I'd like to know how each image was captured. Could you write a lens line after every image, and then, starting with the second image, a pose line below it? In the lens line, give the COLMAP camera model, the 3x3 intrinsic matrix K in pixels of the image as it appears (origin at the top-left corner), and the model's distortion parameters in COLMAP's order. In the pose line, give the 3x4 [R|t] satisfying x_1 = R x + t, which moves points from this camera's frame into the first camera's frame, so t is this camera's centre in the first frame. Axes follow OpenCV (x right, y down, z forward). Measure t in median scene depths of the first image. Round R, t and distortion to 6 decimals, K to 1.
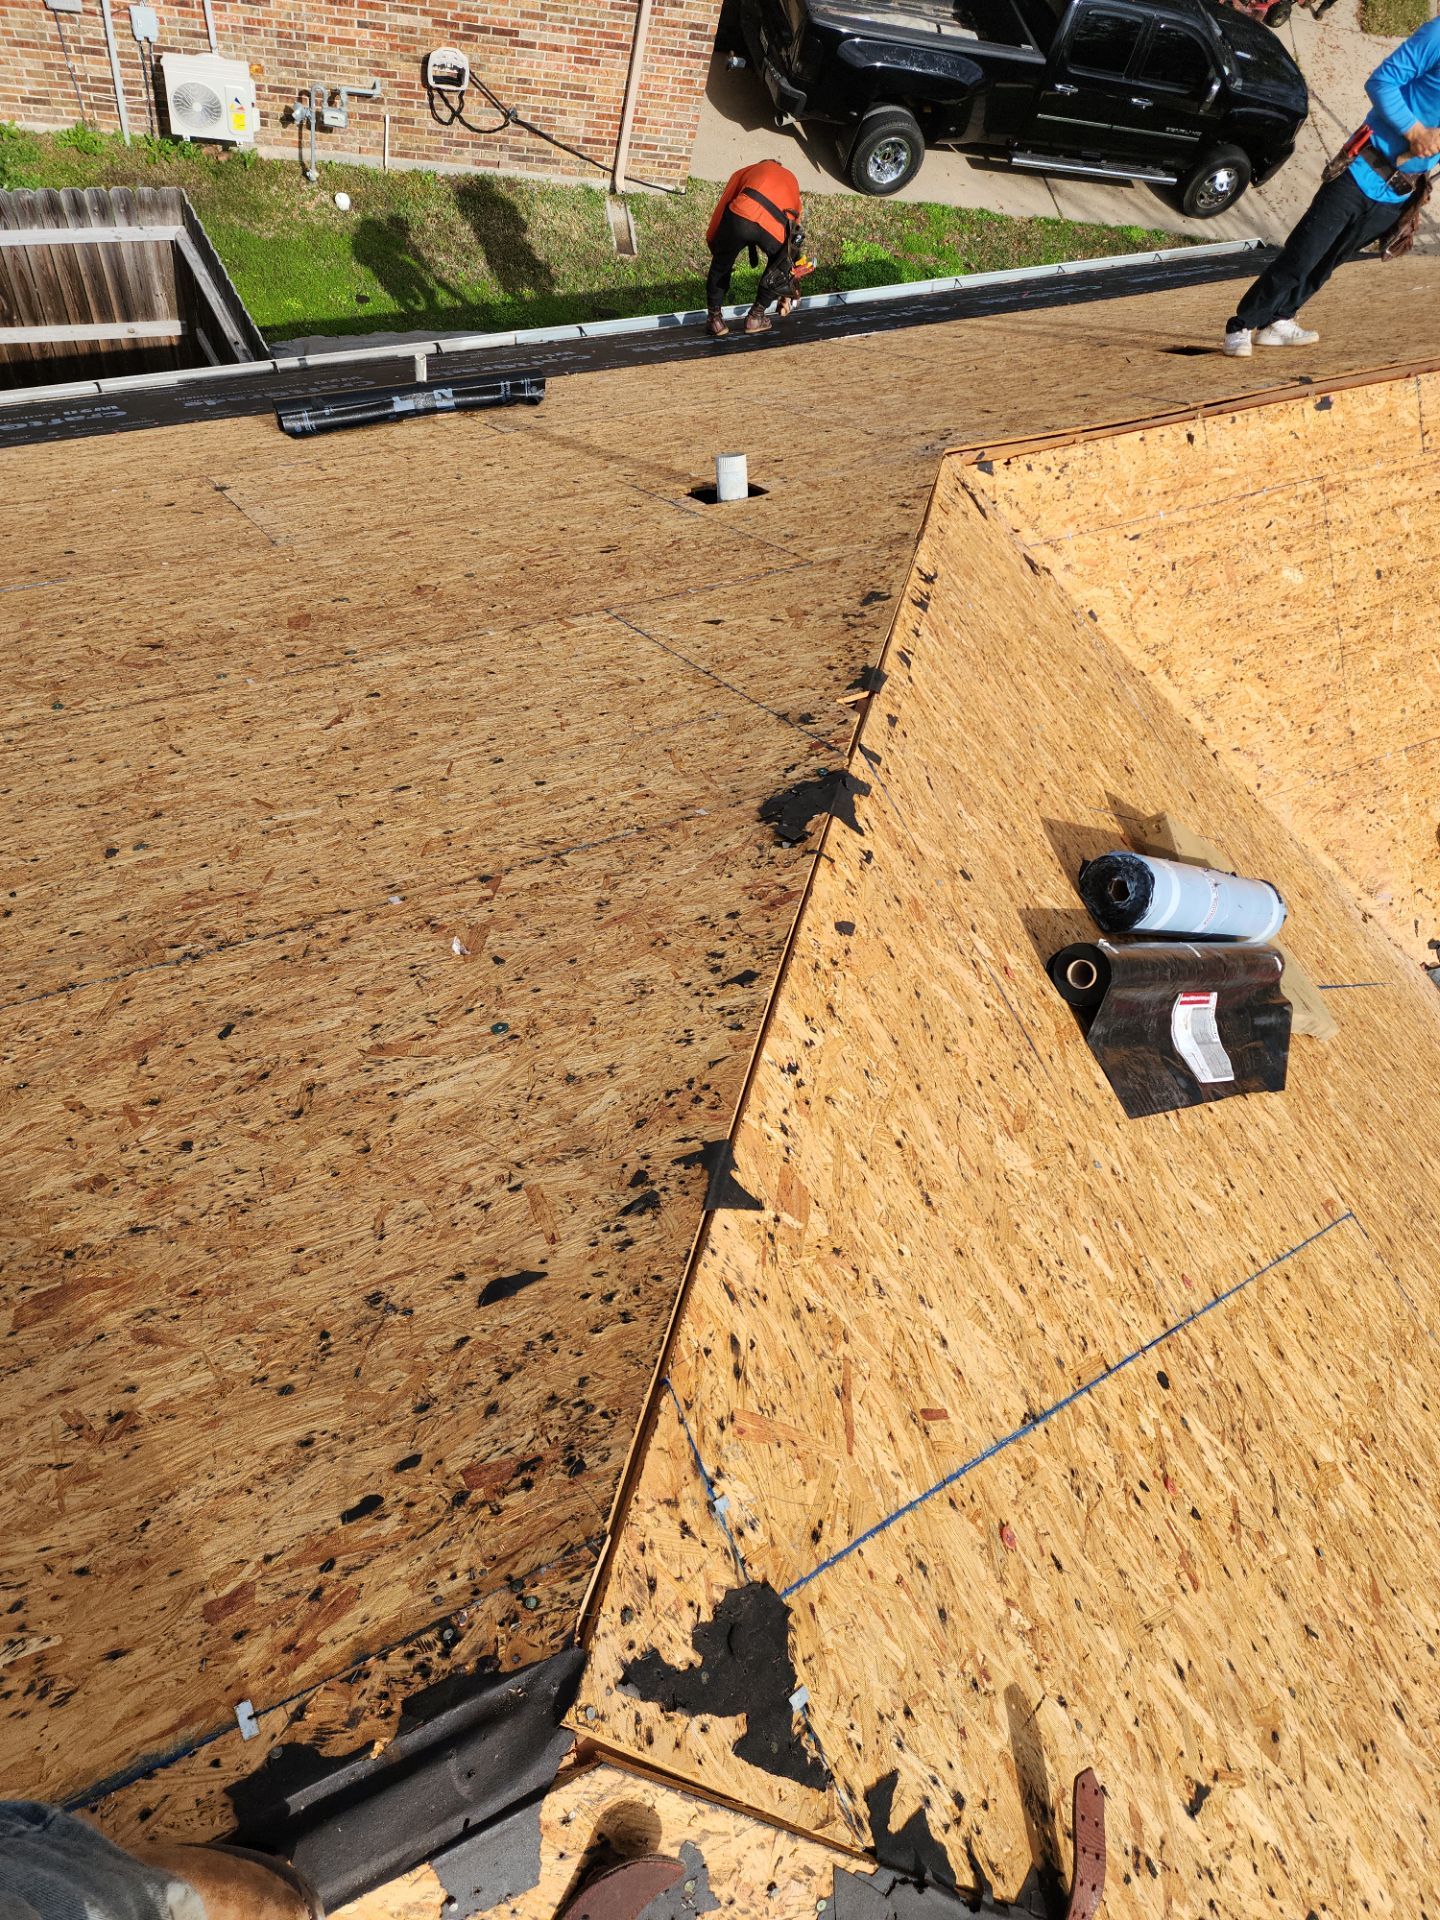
lens RADIAL K [[1306.1, 0, 735.5], [0, 1306.1, 948.9], [0, 0, 1]] dist [0.079388, -0.076164]
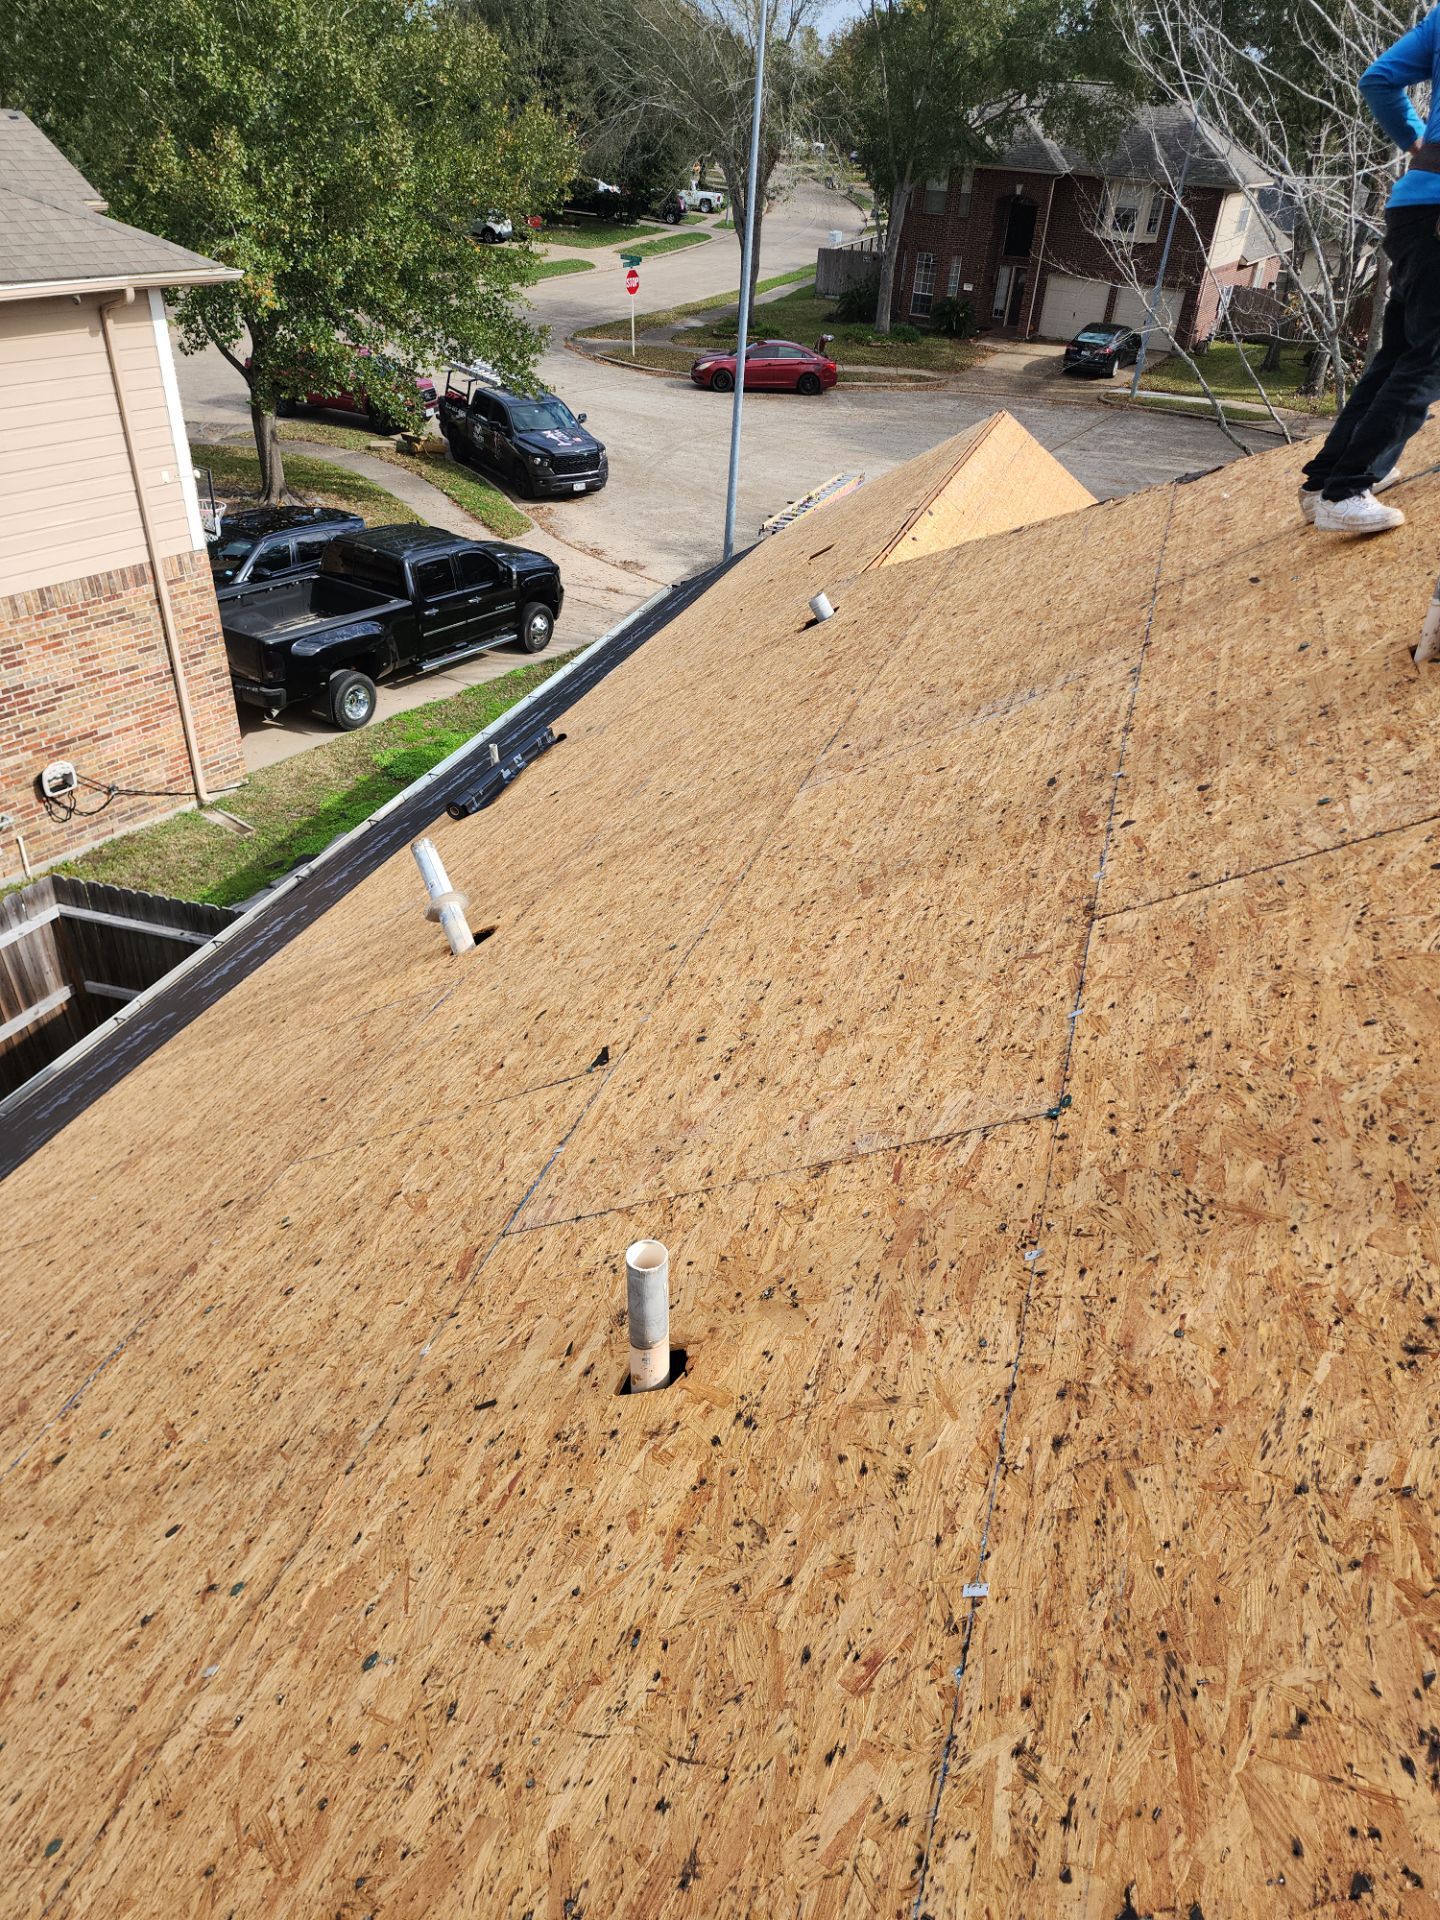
lens RADIAL K [[1306.1, 0, 735.5], [0, 1306.1, 948.9], [0, 0, 1]] dist [0.079388, -0.076164]
pose [[0.687876, -0.530889, 0.494959, -0.443270], [0.678988, 0.711663, -0.180309, 0.082324], [-0.256520, 0.460101, 0.850003, -0.108381]]
